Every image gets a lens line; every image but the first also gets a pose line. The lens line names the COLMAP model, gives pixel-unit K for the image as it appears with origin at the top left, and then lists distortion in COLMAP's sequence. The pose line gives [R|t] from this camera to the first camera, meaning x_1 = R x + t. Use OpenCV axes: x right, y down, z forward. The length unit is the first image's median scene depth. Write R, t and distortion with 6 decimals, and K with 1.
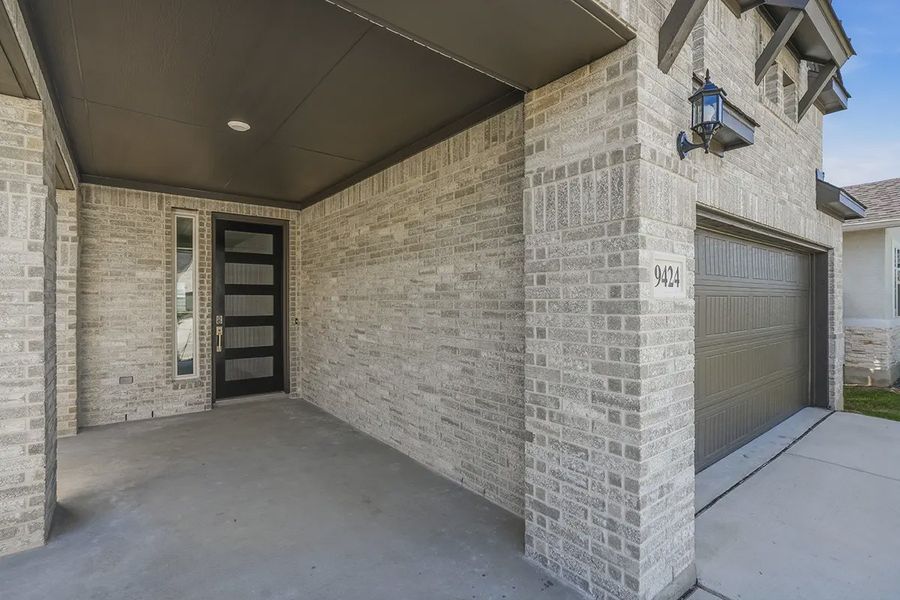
lens RADIAL K [[414.7, 0, 448.4], [0, 414.7, 301.1], [0, 0, 1]] dist [-0.003689, 0.000070]
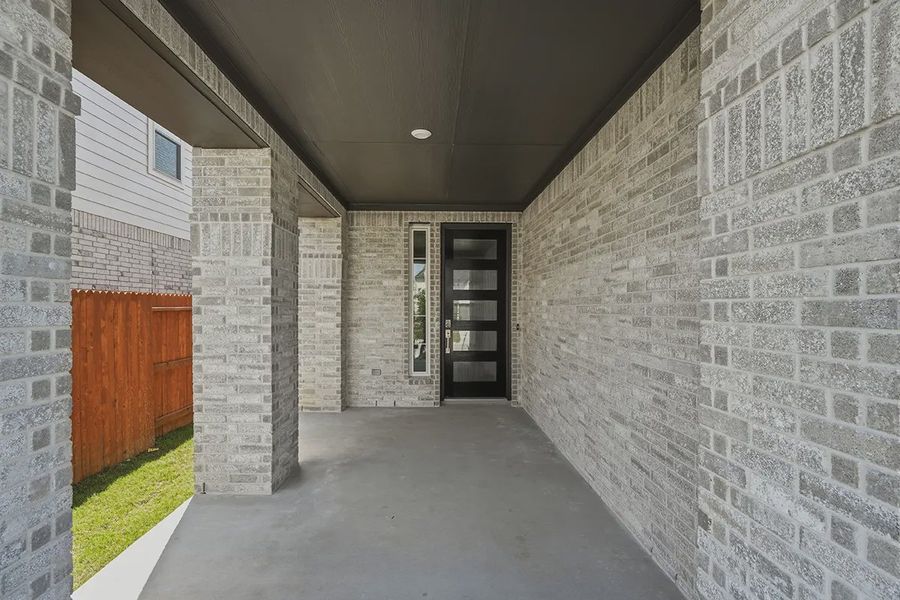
lens RADIAL K [[432.8, 0, 448.2], [0, 432.8, 310.5], [0, 0, 1]] dist [-0.011361, 0.008157]
pose [[0.811310, 0.007258, -0.584571, 0.176153], [-0.003224, 0.999963, 0.007940, 0.004944], [0.584607, -0.004557, 0.811304, 0.169084]]
